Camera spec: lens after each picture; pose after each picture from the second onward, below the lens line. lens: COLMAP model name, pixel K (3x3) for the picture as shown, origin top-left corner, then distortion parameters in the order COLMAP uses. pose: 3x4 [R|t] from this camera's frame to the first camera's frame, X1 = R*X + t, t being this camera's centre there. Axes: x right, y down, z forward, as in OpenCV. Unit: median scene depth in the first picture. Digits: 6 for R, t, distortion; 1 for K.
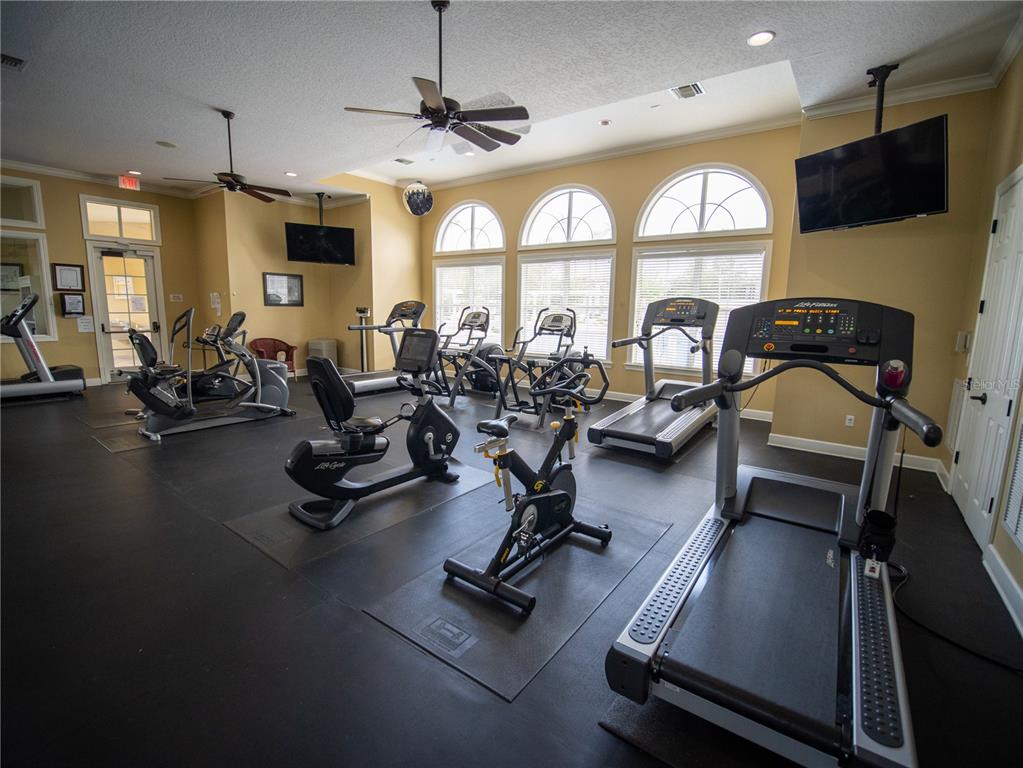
lens RADIAL K [[463.7, 0, 506.7], [0, 463.7, 379.5], [0, 0, 1]] dist [0.002066, -0.000018]
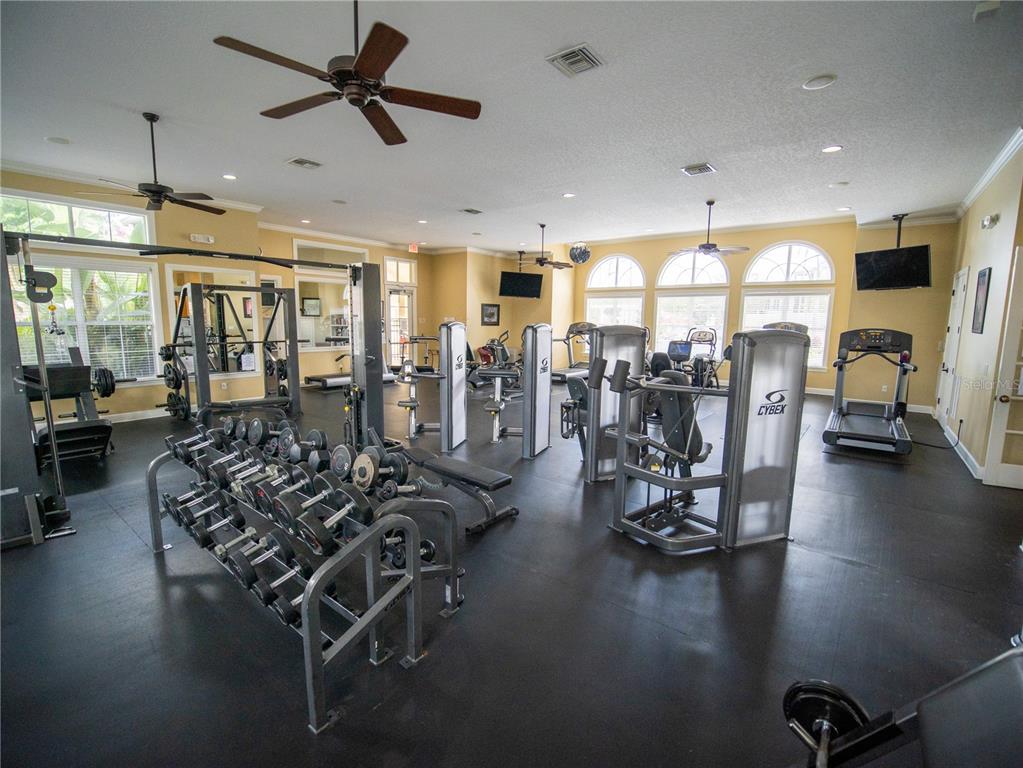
lens RADIAL K [[463.7, 0, 515.6], [0, 463.7, 385.0], [0, 0, 1]] dist [0.002066, -0.000018]
pose [[0.999878, -0.000620, -0.015619, -0.508995], [0.000385, 0.999886, -0.015077, 0.069703], [0.015627, 0.015069, 0.999764, -0.632598]]
